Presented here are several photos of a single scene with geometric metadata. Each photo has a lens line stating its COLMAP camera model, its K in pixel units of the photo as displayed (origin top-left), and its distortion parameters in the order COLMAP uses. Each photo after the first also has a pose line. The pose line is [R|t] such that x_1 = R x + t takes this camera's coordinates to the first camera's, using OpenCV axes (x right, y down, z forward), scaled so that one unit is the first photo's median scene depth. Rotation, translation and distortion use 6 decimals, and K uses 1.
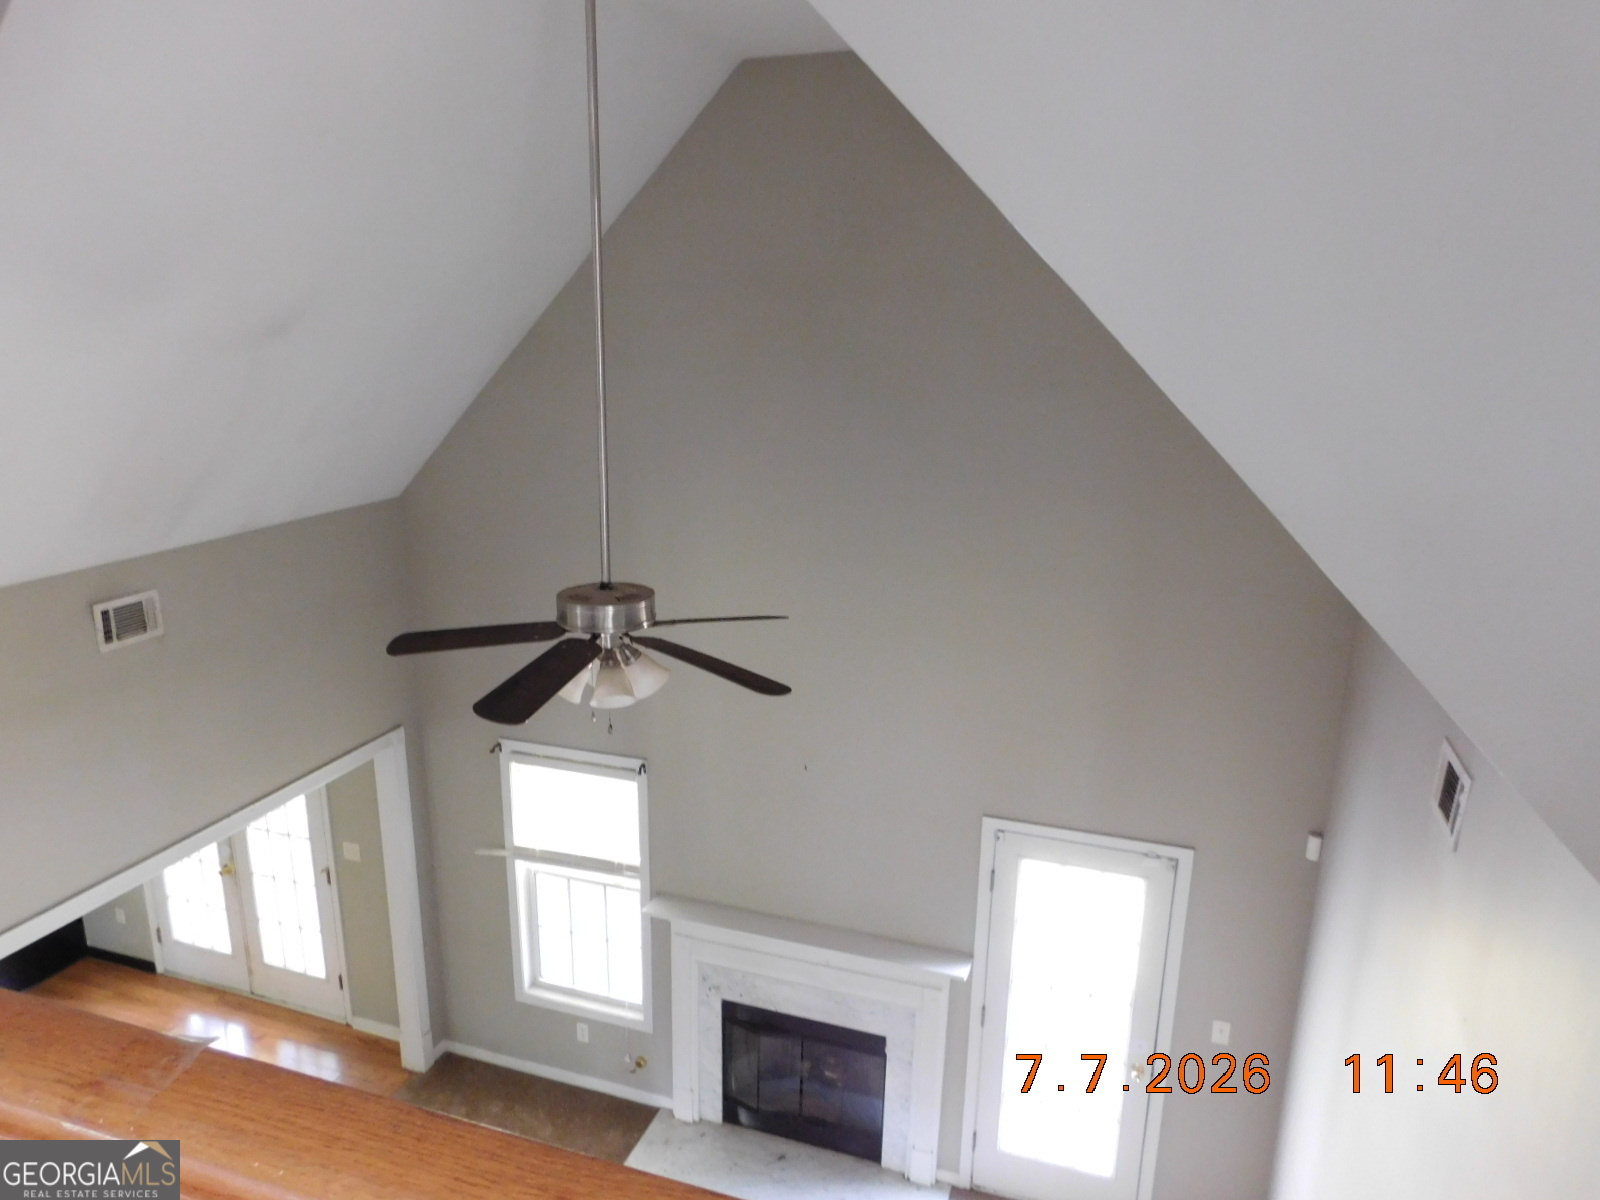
lens RADIAL K [[1060.6, 0, 800.5], [0, 1060.6, 601.8], [0, 0, 1]] dist [-0.024462, 0.011173]
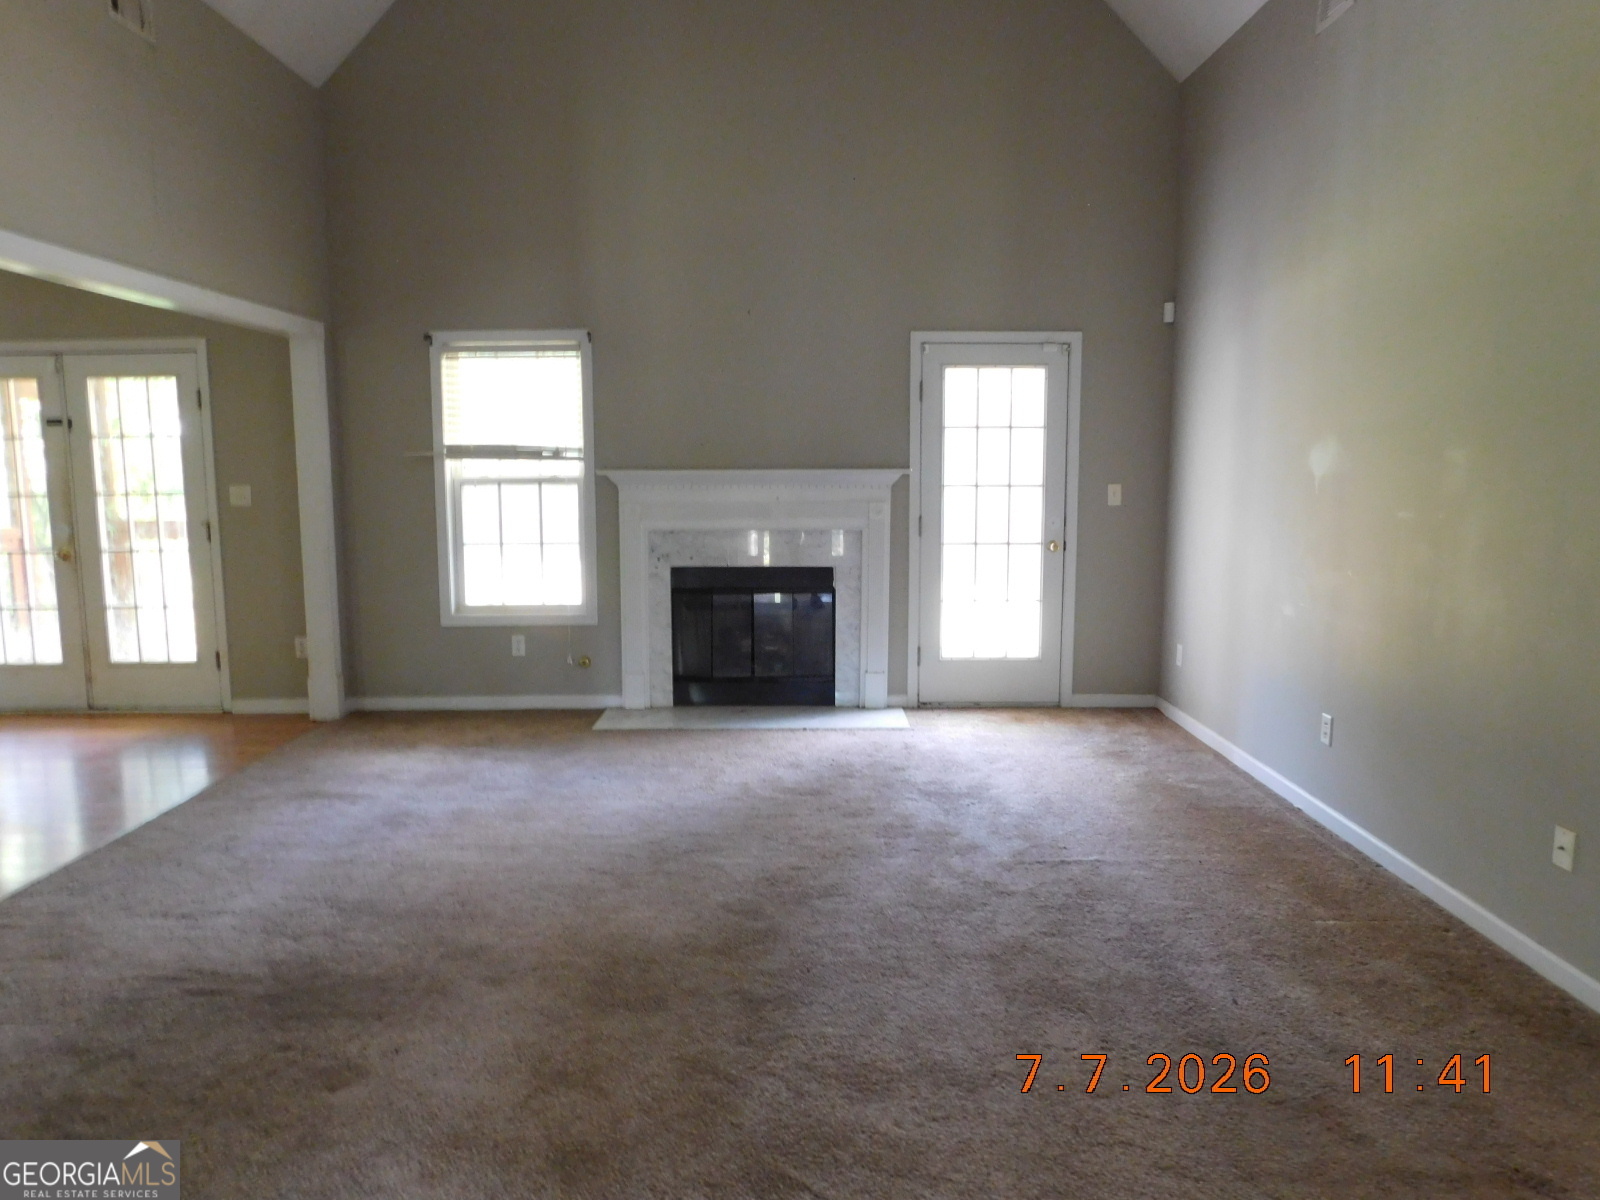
lens RADIAL K [[1060.6, 0, 801.1], [0, 1060.6, 596.9], [0, 0, 1]] dist [-0.024462, 0.011173]
pose [[0.948671, -0.052362, 0.311900, -0.273905], [0.095764, 0.987461, -0.125500, 0.535359], [-0.301417, 0.148927, 0.941790, -0.015633]]
